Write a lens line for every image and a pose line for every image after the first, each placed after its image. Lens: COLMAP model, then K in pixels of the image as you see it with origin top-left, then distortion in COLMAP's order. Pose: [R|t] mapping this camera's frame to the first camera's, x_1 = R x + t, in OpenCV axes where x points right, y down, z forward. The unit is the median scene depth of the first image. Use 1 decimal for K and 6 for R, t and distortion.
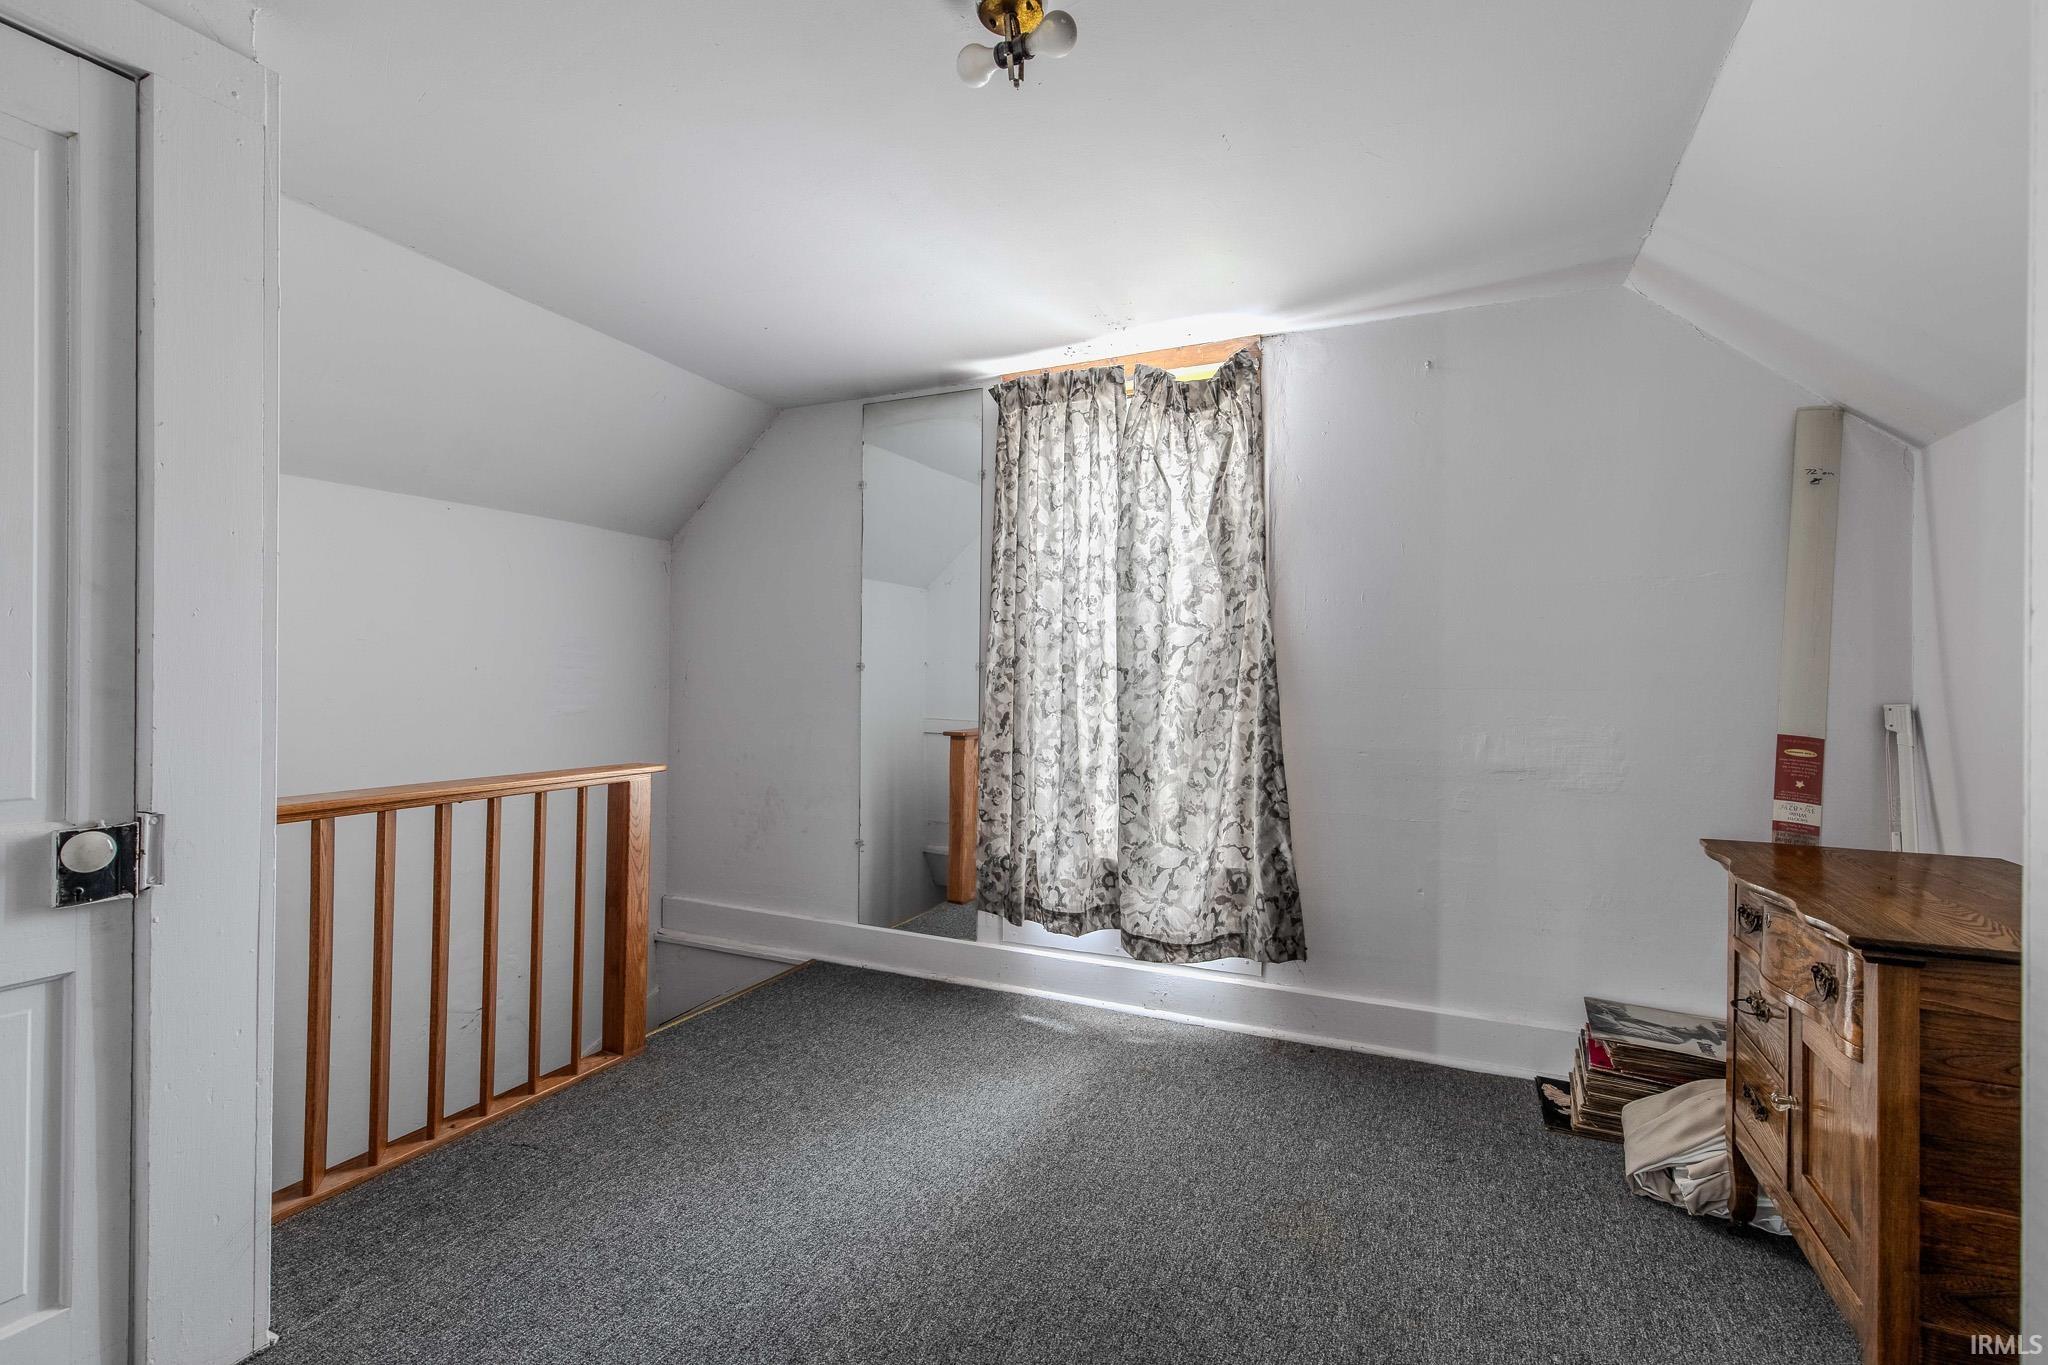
lens RADIAL K [[920.6, 0, 1026.3], [0, 920.6, 679.5], [0, 0, 1]] dist [0.011169, -0.001287]
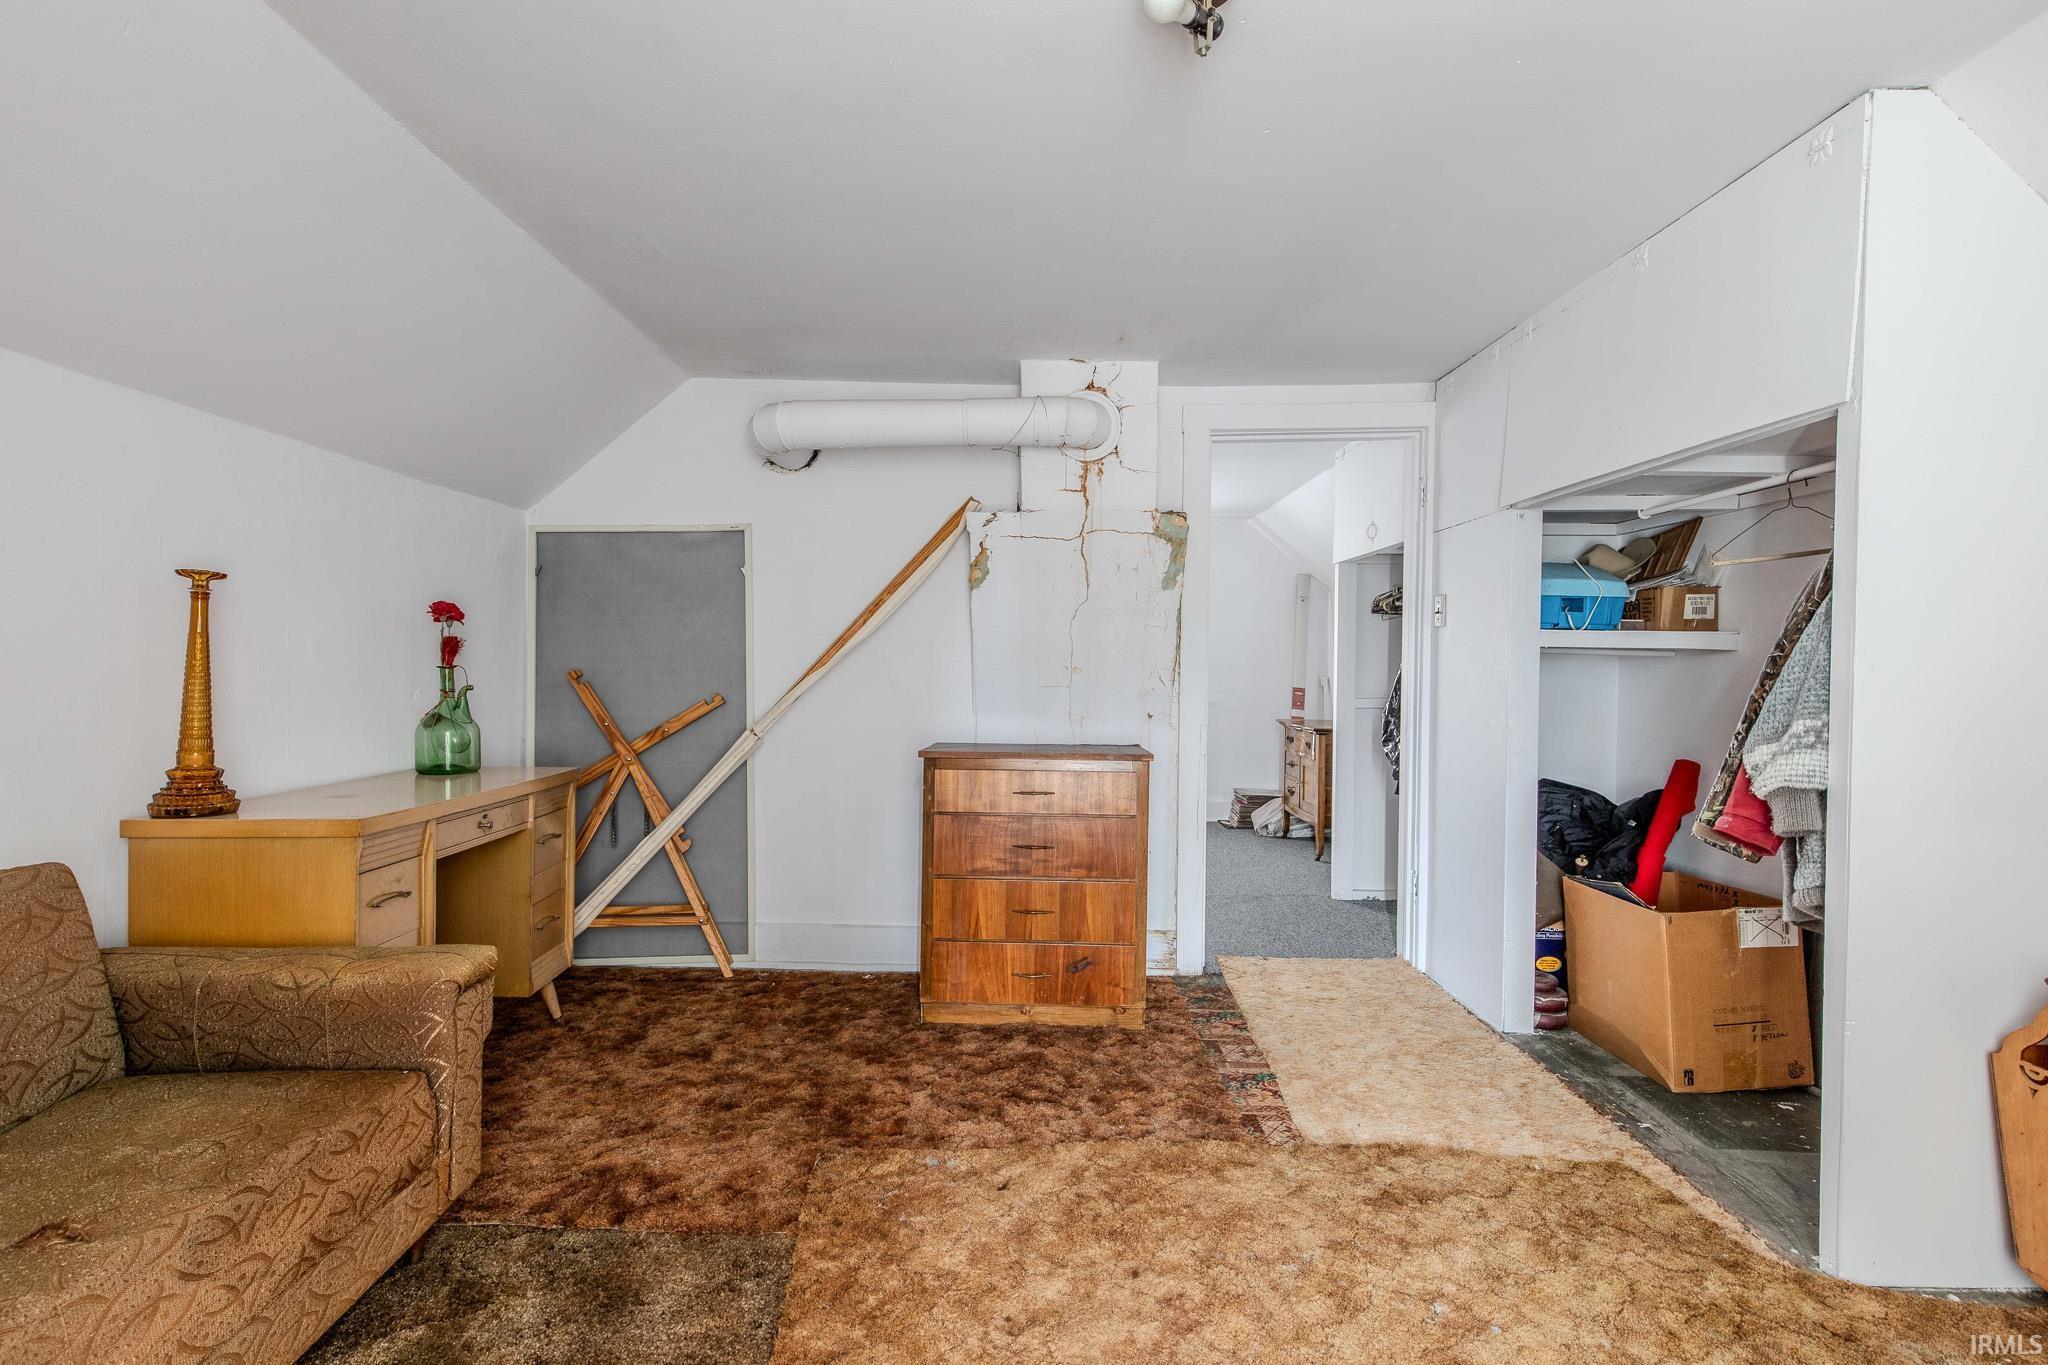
lens RADIAL K [[920.6, 0, 1015.3], [0, 920.6, 677.4], [0, 0, 1]] dist [0.011169, -0.001287]
pose [[0.911162, -0.003831, 0.412030, -1.224780], [-0.002230, 0.999896, 0.014228, -0.011974], [-0.412042, -0.013883, 0.911059, -1.332192]]
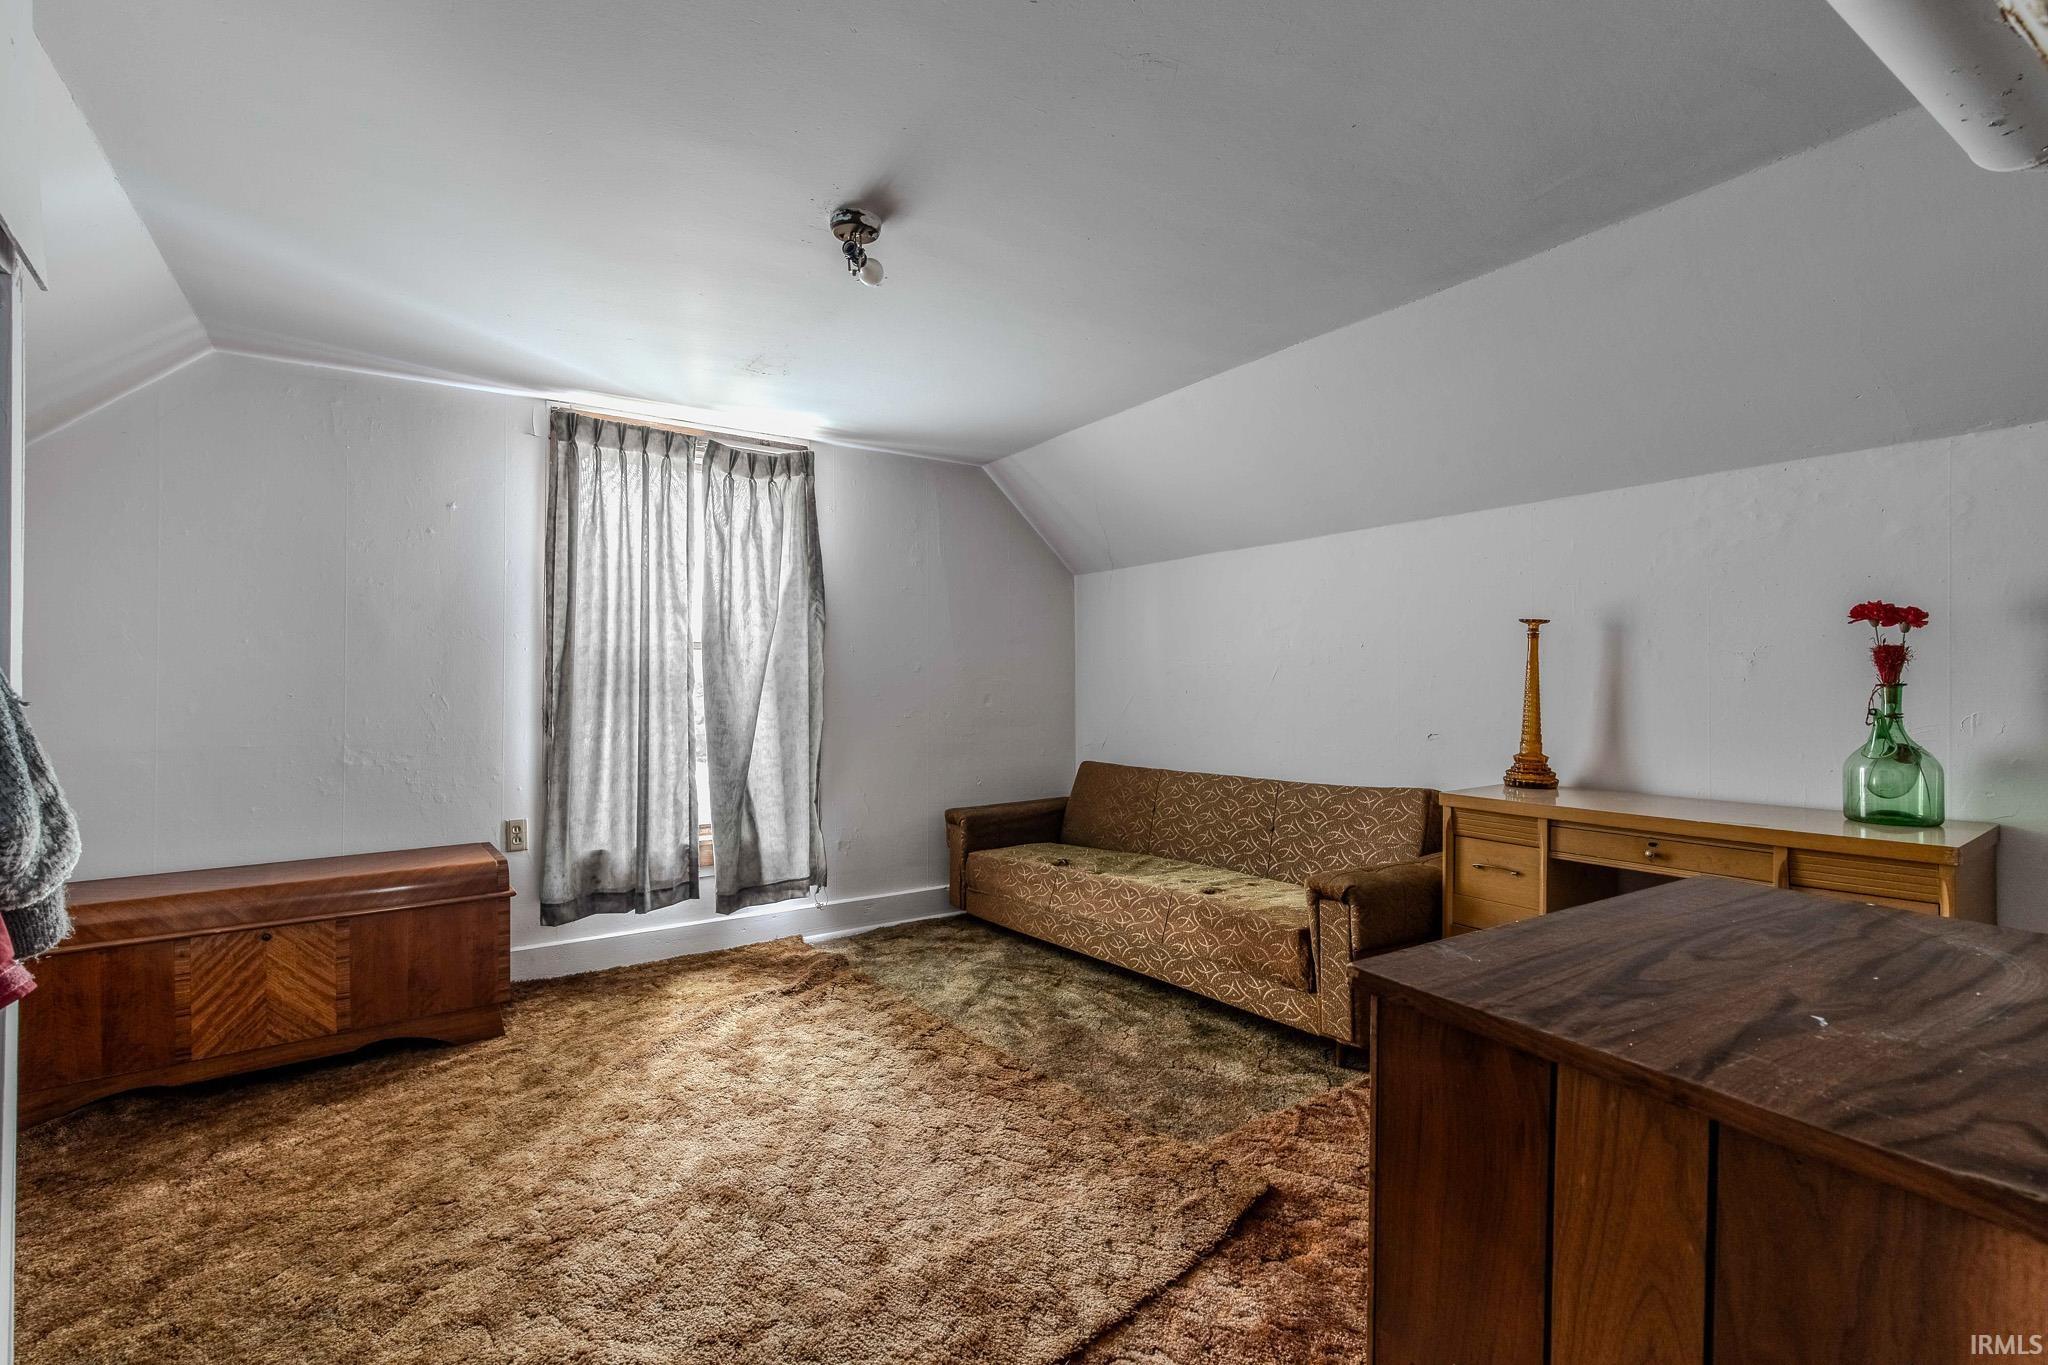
lens RADIAL K [[920.6, 0, 1023.8], [0, 920.6, 686.5], [0, 0, 1]] dist [0.011169, -0.001287]
pose [[-0.542146, 0.000493, -0.840284, 2.449983], [0.001628, 0.999999, -0.000464, 0.006994], [0.840283, -0.001619, -0.542146, 2.707471]]
